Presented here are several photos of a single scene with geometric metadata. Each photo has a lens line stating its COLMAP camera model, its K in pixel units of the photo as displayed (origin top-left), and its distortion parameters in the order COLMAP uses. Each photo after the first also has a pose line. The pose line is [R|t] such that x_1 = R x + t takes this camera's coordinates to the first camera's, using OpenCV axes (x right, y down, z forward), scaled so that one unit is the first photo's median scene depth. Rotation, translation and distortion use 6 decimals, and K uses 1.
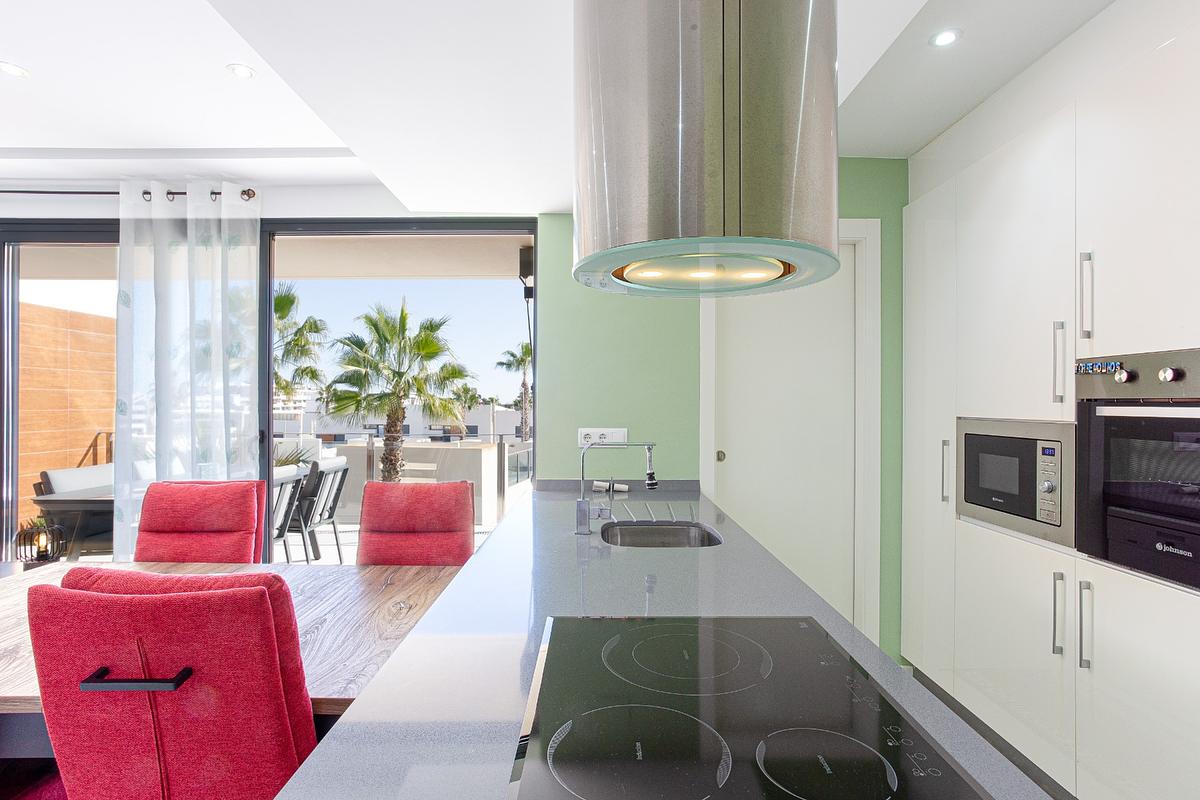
lens RADIAL K [[583.4, 0, 600.0], [0, 583.4, 400.0], [0, 0, 1]] dist [-0.001072, 0.000321]
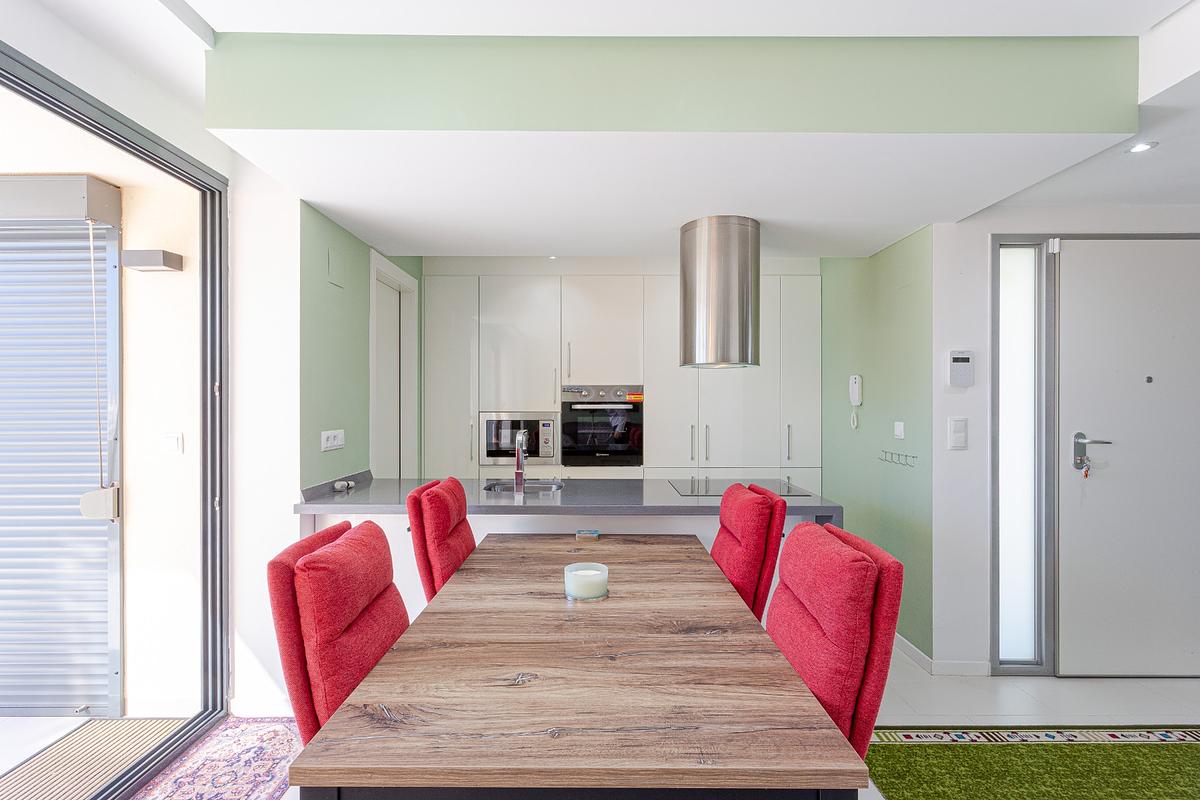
lens RADIAL K [[583.4, 0, 600.0], [0, 583.4, 400.0], [0, 0, 1]] dist [-0.001072, 0.000321]
pose [[-0.010021, -0.000736, 0.999950, -1.533086], [-0.003913, 0.999992, 0.000697, -0.011332], [-0.999942, -0.003906, -0.010024, 0.836786]]
